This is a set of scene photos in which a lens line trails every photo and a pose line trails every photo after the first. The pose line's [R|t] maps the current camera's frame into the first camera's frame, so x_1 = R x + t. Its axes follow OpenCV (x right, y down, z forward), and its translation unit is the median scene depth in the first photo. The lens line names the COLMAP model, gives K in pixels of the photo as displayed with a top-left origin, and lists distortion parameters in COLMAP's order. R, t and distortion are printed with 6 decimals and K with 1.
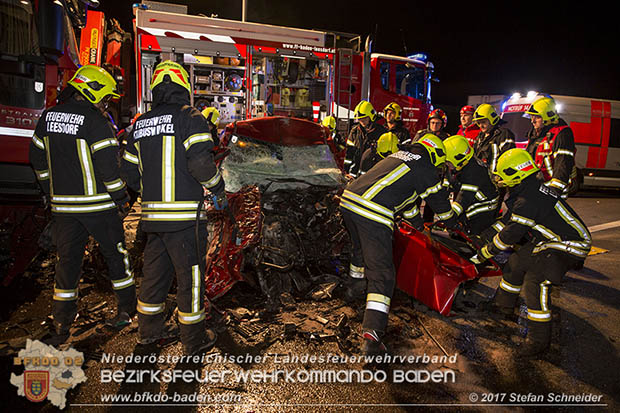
lens RADIAL K [[415.9, 0, 310.0], [0, 415.9, 206.5], [0, 0, 1]] dist [-0.112632, 0.080477]
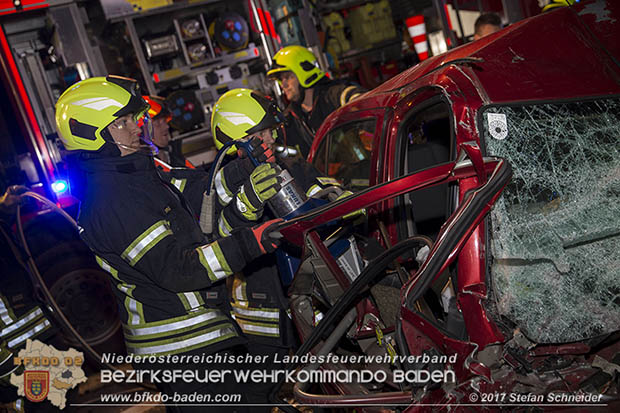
lens RADIAL K [[649.6, 0, 310.0], [0, 649.6, 206.5], [0, 0, 1]] dist [0.004612, 0.133999]
pose [[0.946163, -0.323397, -0.013784, -0.153728], [0.322713, 0.945756, -0.037435, -0.072637], [0.025142, 0.030972, 0.999204, 0.314725]]
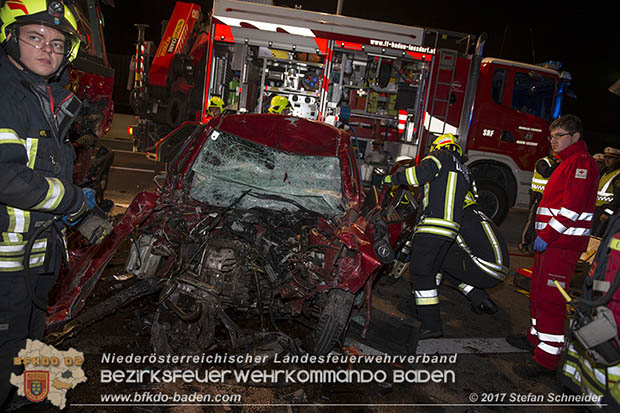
lens RADIAL K [[415.9, 0, 310.0], [0, 415.9, 206.5], [0, 0, 1]] dist [-0.112632, 0.080477]
pose [[0.937866, 0.144049, -0.315686, 0.135375], [-0.152096, 0.988365, -0.000863, -0.029201], [0.311889, 0.048824, 0.948863, 0.157202]]
